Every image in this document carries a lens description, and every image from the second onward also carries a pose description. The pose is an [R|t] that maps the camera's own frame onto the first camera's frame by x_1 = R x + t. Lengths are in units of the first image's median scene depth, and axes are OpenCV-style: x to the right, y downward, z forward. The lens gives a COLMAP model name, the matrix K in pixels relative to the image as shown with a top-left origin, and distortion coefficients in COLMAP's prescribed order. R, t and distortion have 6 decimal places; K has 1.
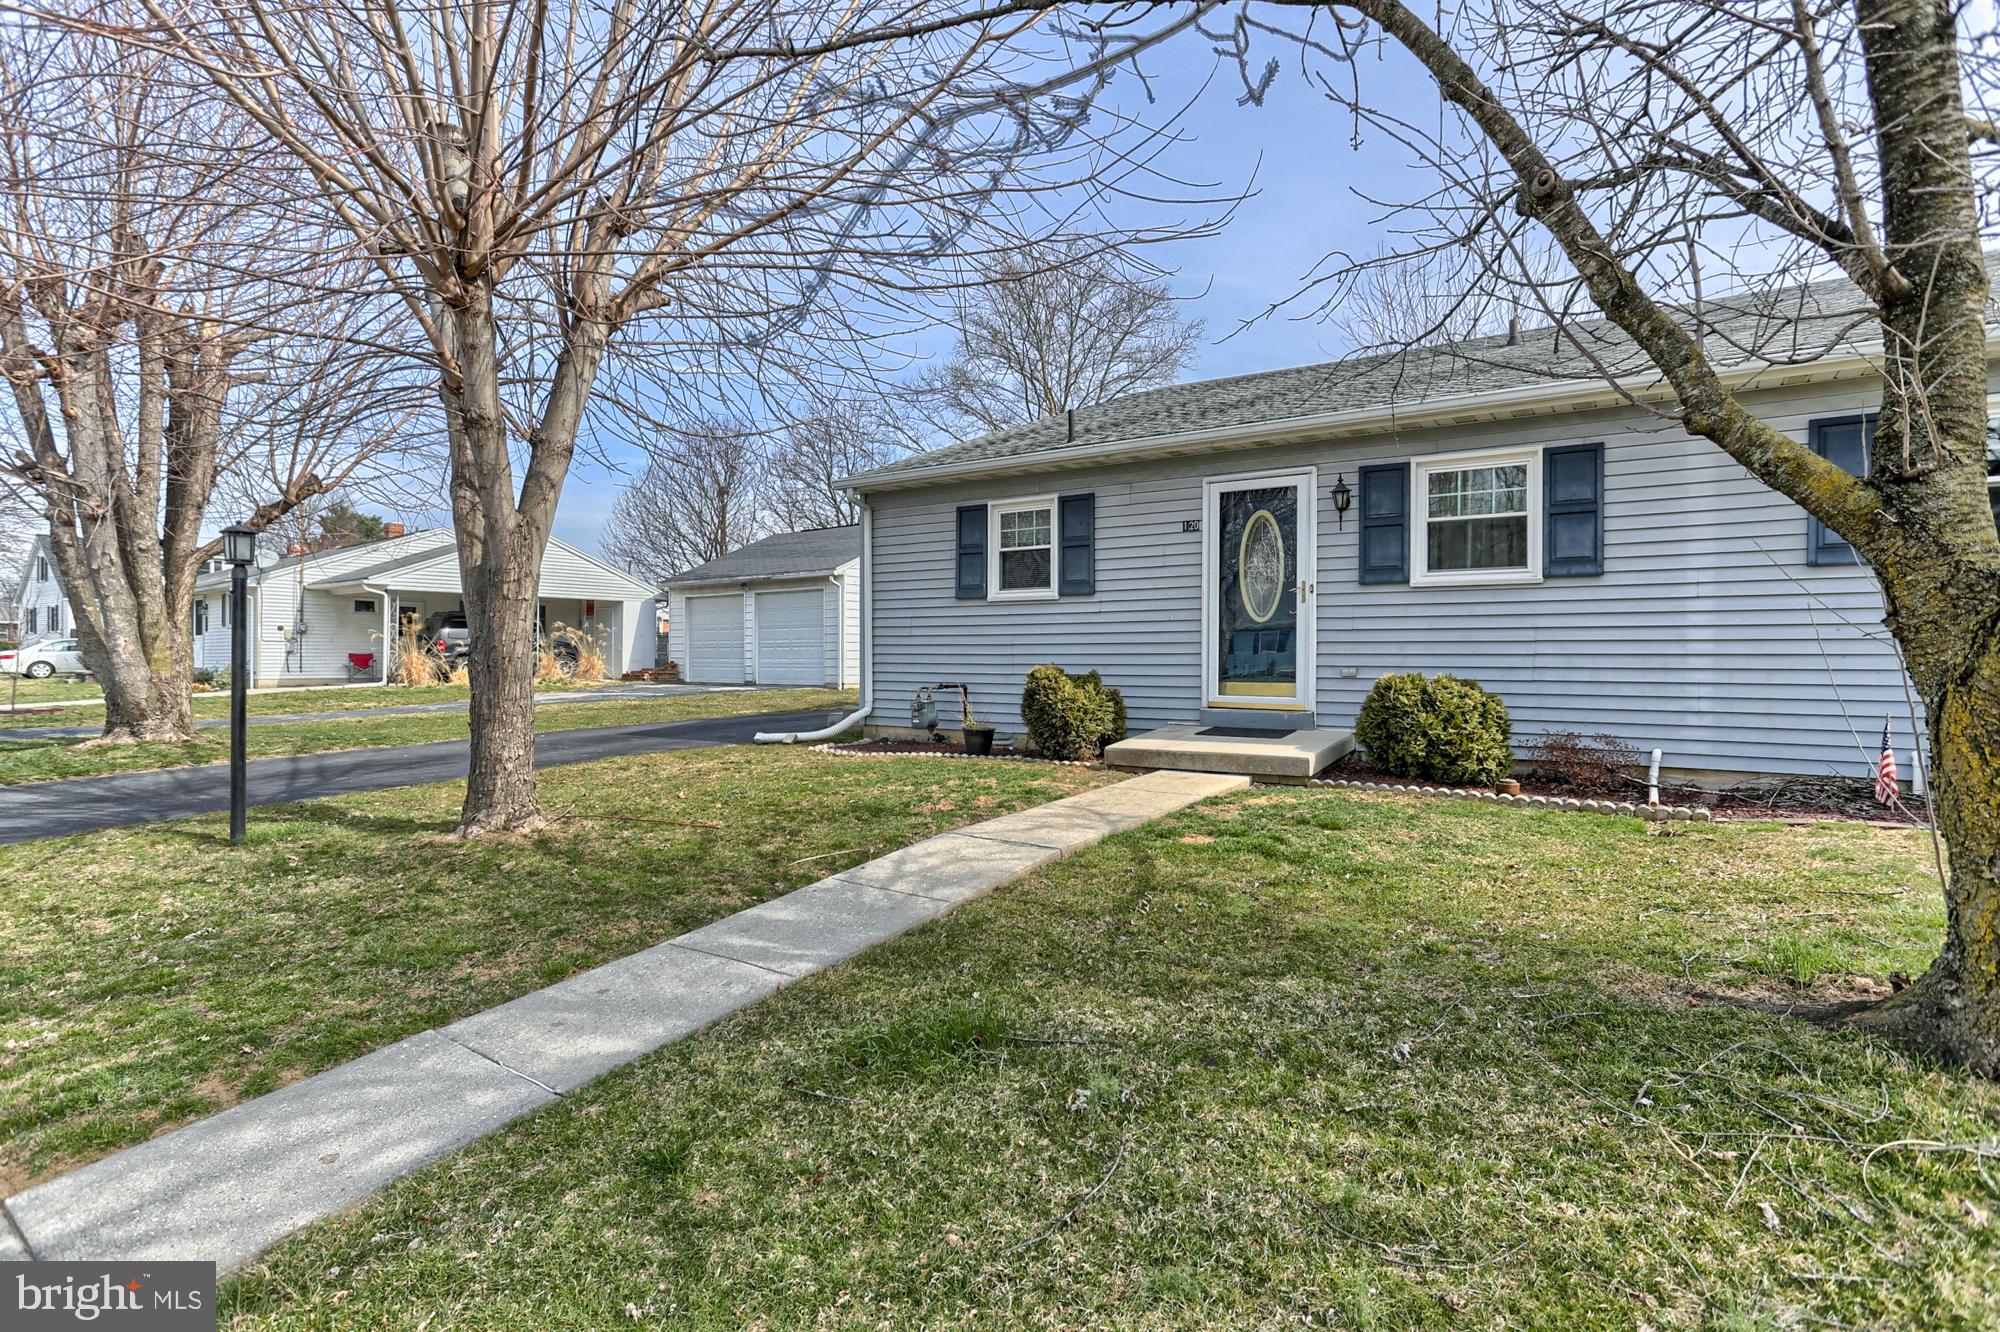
lens RADIAL K [[819.8, 0, 1000.0], [0, 819.8, 666.0], [0, 0, 1]] dist [0.000633, 0.000342]
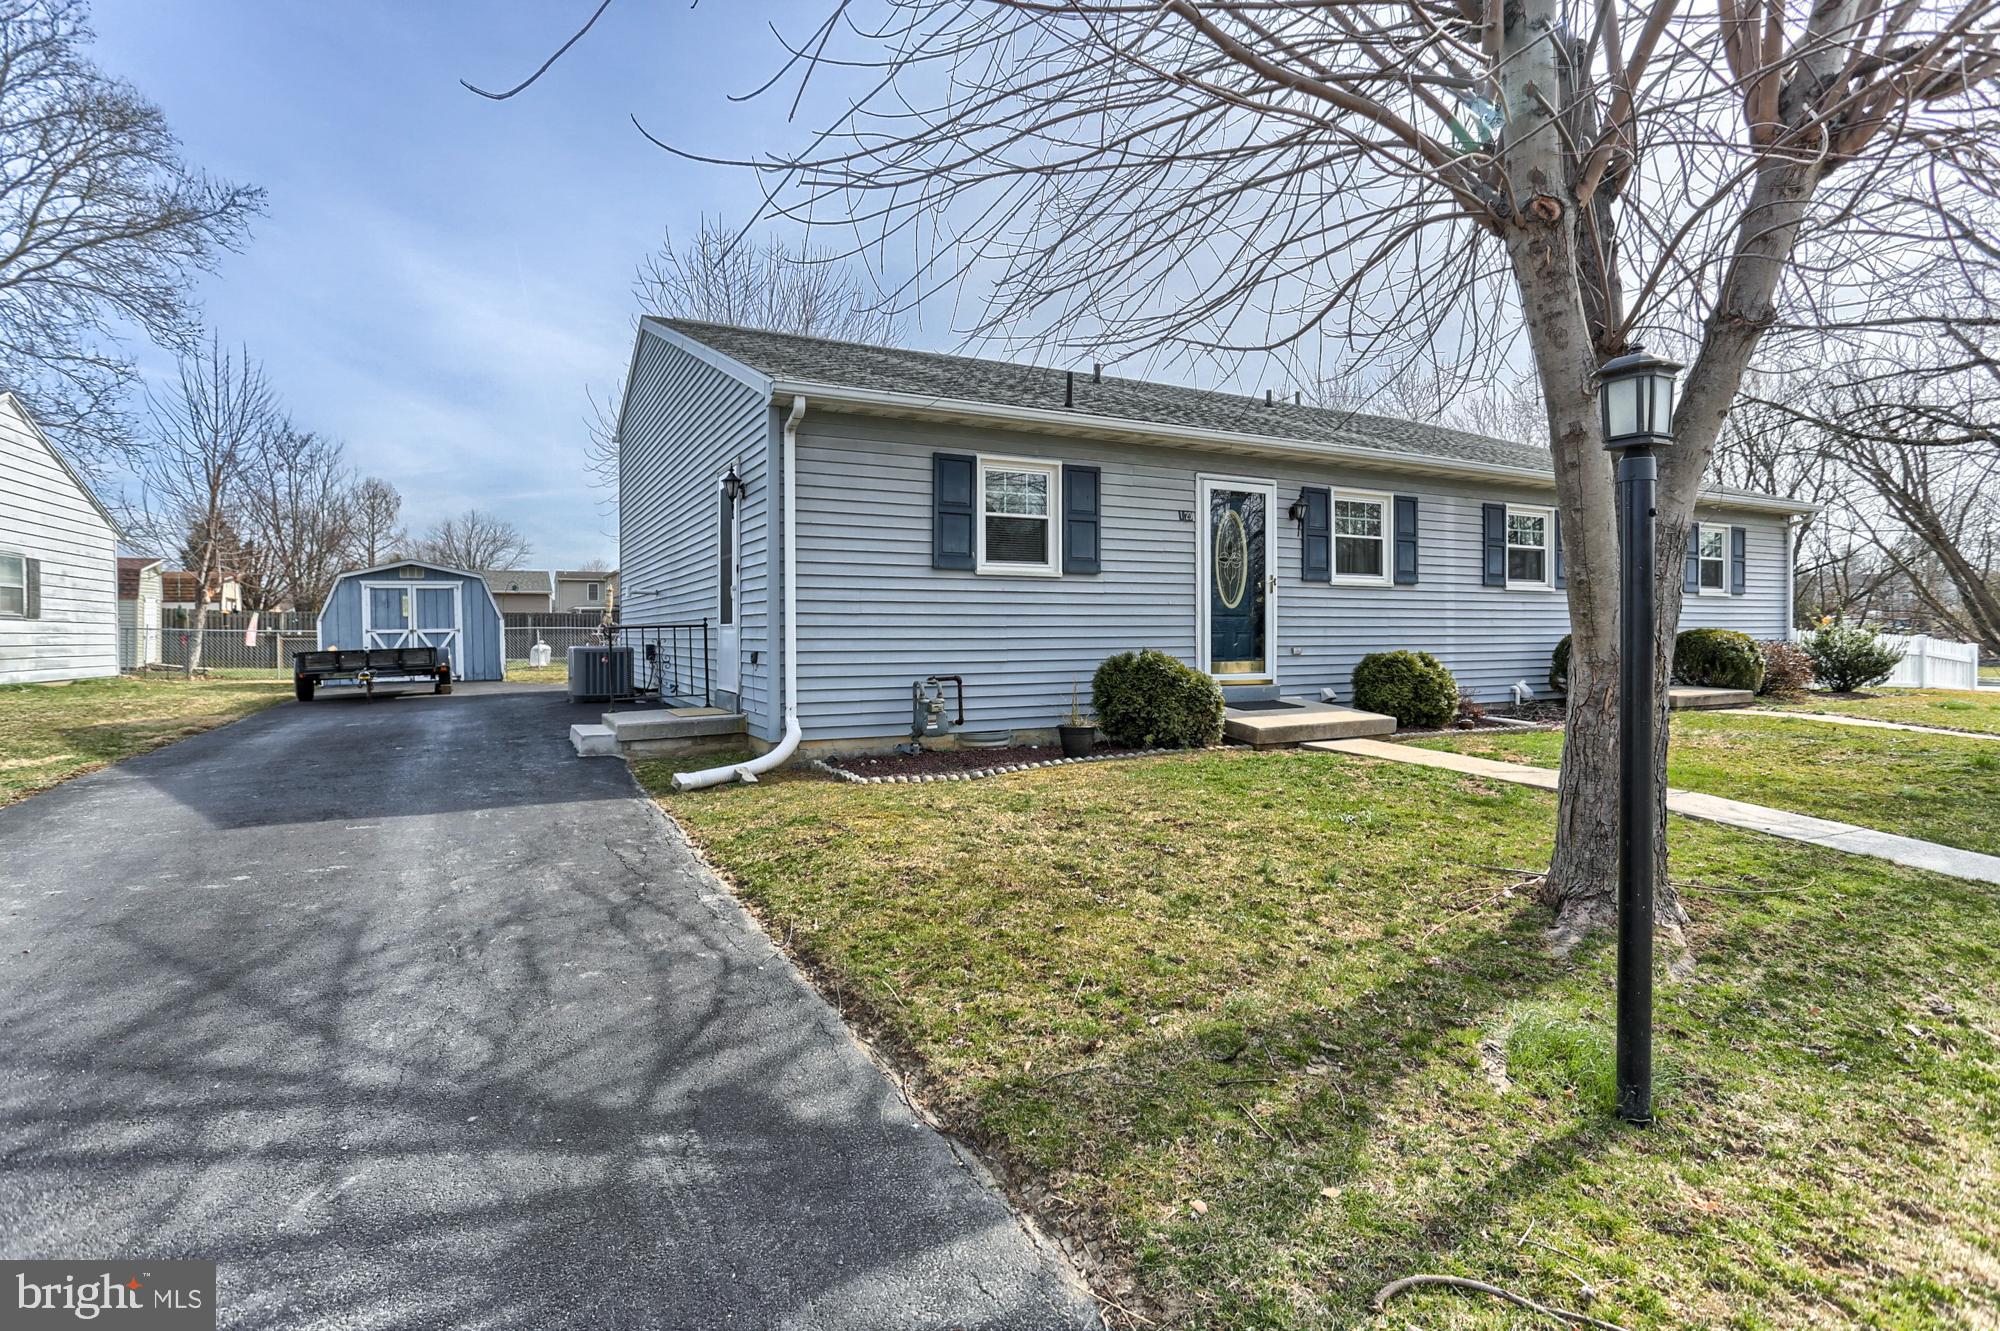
lens RADIAL K [[981.0, 0, 1000.9], [0, 981.0, 630.9], [0, 0, 1]] dist [-0.000499, 0.000305]
pose [[0.532824, -0.000210, 0.846226, -0.888829], [0.021940, 0.999667, -0.013567, -0.008562], [-0.845941, 0.025795, 0.532652, 0.482911]]
